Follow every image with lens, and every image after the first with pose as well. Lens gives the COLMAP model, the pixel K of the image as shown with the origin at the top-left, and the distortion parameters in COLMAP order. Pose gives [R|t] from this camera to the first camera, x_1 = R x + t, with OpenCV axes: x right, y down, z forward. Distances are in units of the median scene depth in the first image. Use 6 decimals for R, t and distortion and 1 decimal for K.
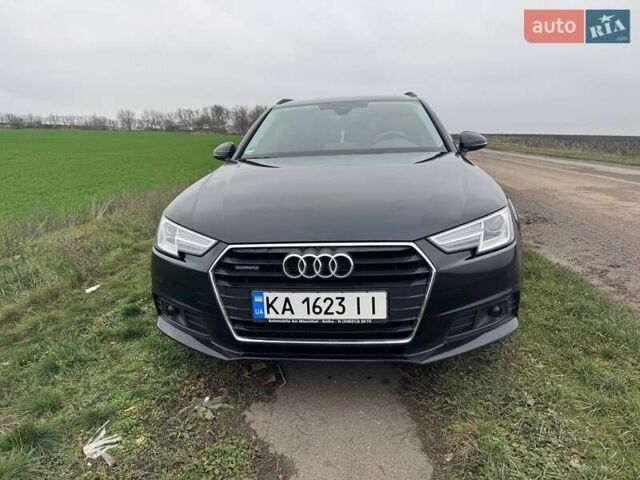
lens RADIAL K [[414.7, 0, 330.4], [0, 414.7, 238.4], [0, 0, 1]] dist [0.138977, -0.166705]
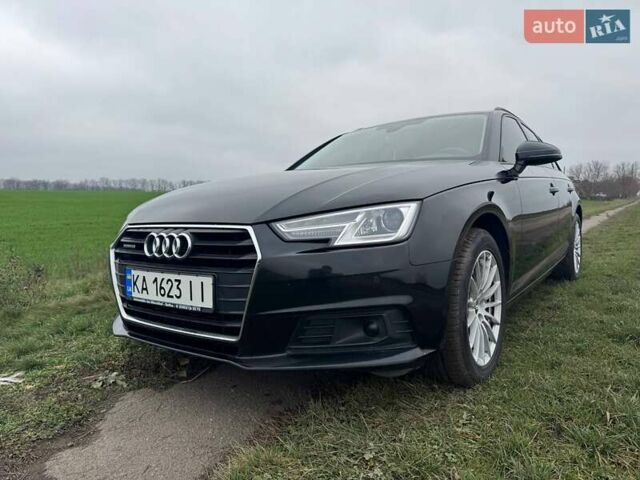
lens RADIAL K [[414.7, 0, 330.4], [0, 414.7, 238.4], [0, 0, 1]] dist [0.138977, -0.166705]
pose [[0.875168, 0.045287, -0.481695, 0.773334], [-0.110028, 0.988152, -0.107001, 0.111908], [0.471142, 0.146644, 0.869782, 0.314787]]
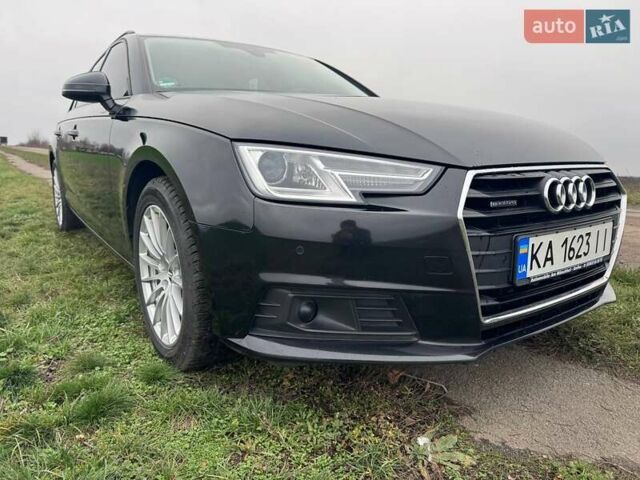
lens RADIAL K [[414.7, 0, 330.4], [0, 414.7, 238.4], [0, 0, 1]] dist [0.138977, -0.166705]
pose [[0.758146, -0.089987, 0.645846, -0.840332], [0.108925, 0.993993, 0.010630, 0.089956], [-0.642923, 0.062290, 0.763394, 0.696653]]
